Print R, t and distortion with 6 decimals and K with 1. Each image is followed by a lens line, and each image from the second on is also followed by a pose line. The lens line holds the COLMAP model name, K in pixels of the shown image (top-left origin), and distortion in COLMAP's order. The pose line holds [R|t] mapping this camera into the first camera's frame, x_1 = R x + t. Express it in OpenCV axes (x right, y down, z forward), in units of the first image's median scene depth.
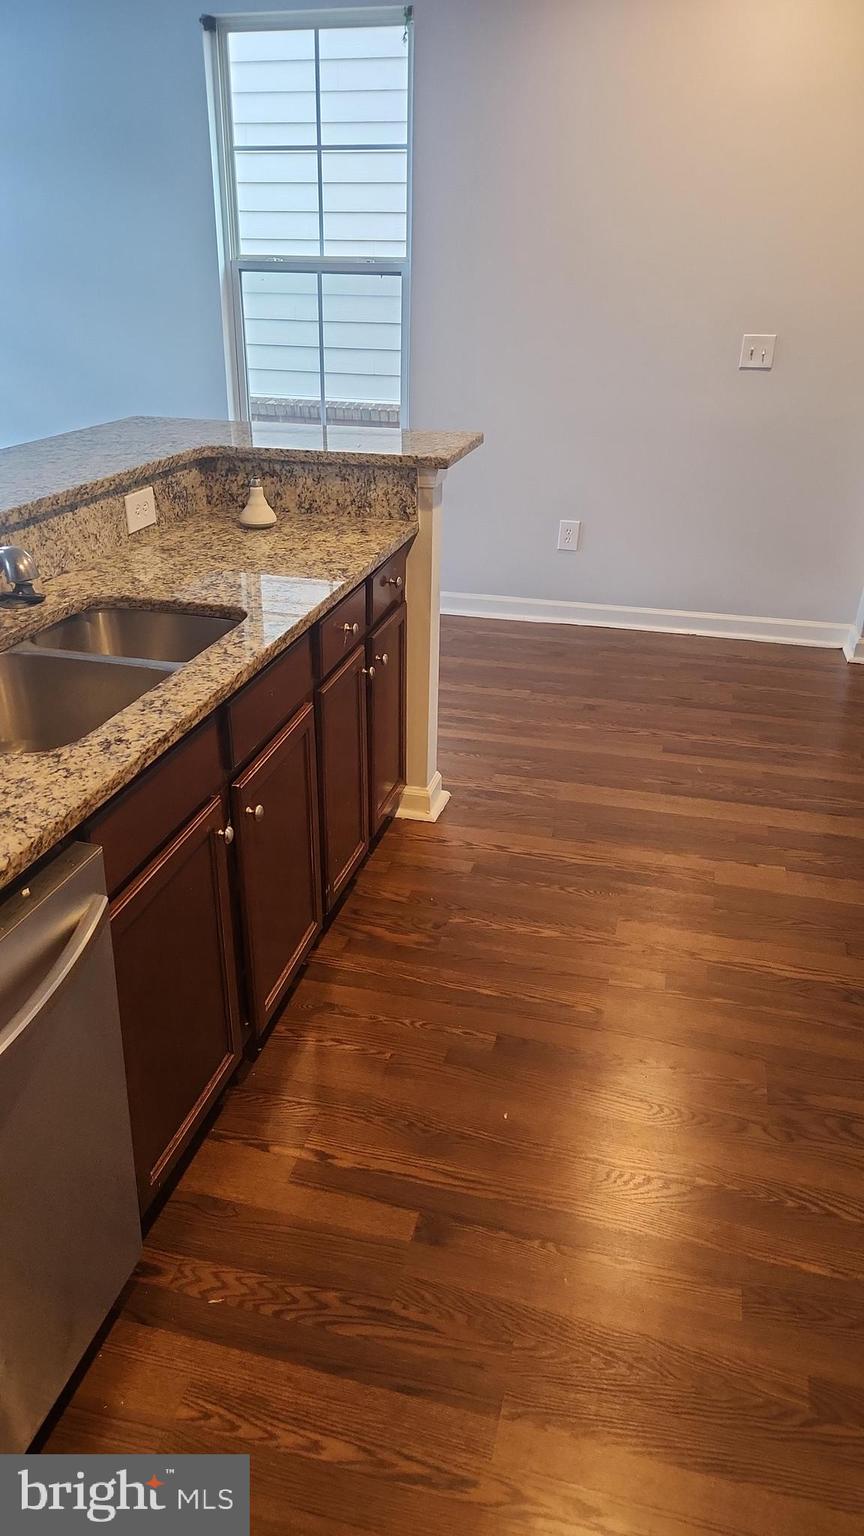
lens RADIAL K [[1032.3, 0, 432.0], [0, 1032.3, 768.0], [0, 0, 1]] dist [0.086729, -0.001165]
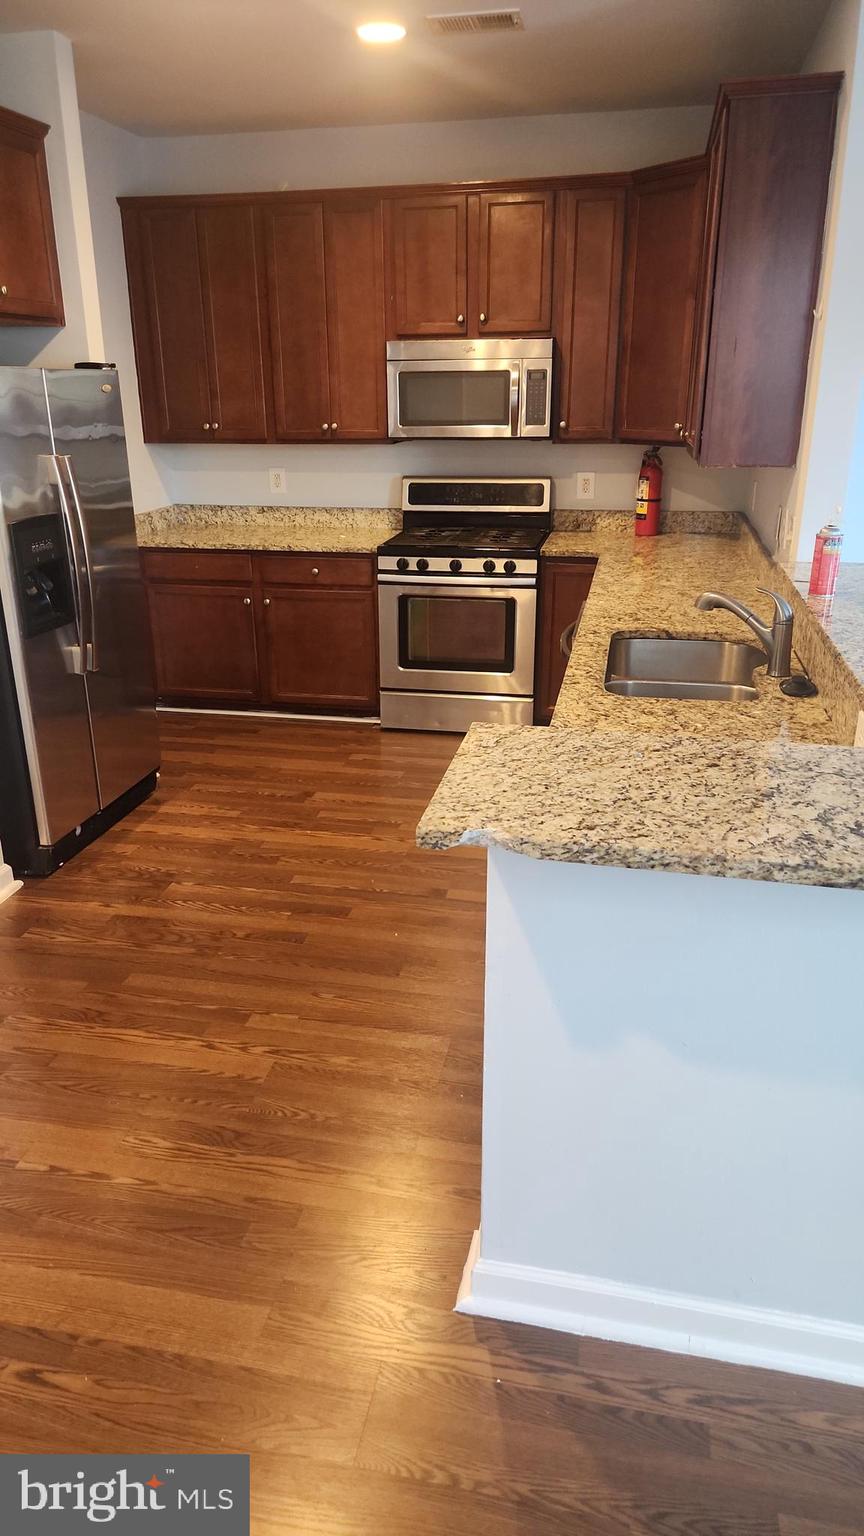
lens RADIAL K [[1020.9, 0, 432.0], [0, 1020.9, 768.0], [0, 0, 1]] dist [0.080172, -0.090451]
pose [[-0.999094, 0.012039, -0.040819, 0.077794], [-0.021033, 0.694150, 0.719523, -0.900199], [0.036997, 0.719730, -0.693268, 1.783978]]
